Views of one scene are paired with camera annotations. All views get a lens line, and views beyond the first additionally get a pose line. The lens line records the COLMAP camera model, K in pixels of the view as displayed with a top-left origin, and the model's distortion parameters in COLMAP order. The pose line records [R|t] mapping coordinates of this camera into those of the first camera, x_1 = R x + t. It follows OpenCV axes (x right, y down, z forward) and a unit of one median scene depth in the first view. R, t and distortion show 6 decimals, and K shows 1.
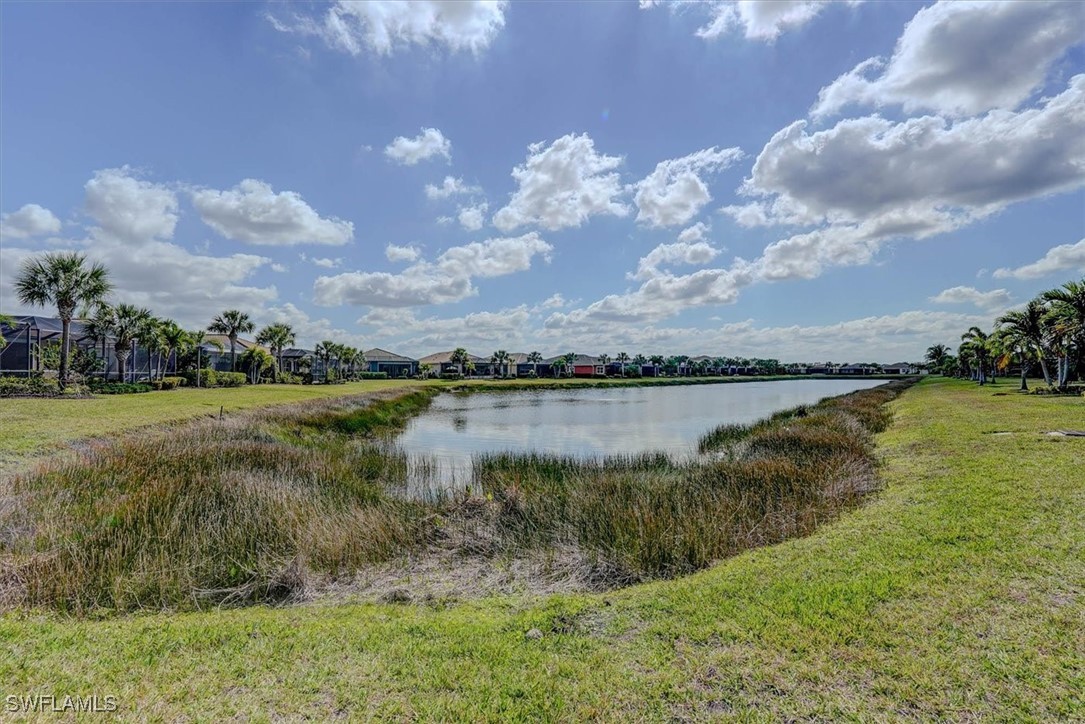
lens RADIAL K [[521.1, 0, 543.4], [0, 521.1, 372.1], [0, 0, 1]] dist [-0.021833, 0.012466]
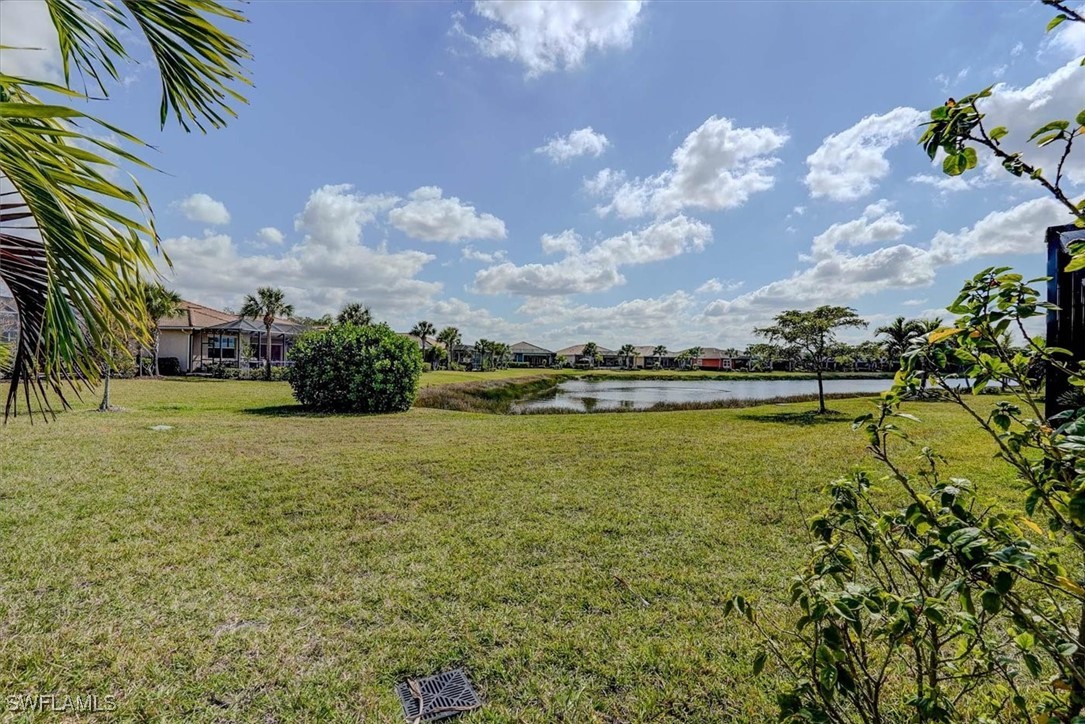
lens RADIAL K [[505.6, 0, 537.8], [0, 505.6, 360.3], [0, 0, 1]] dist [-0.021350, 0.011263]
pose [[0.957942, 0.018267, -0.286382, 0.050865], [-0.018877, 0.999822, 0.000632, -0.004644], [0.286342, 0.004801, 0.958115, -0.113624]]
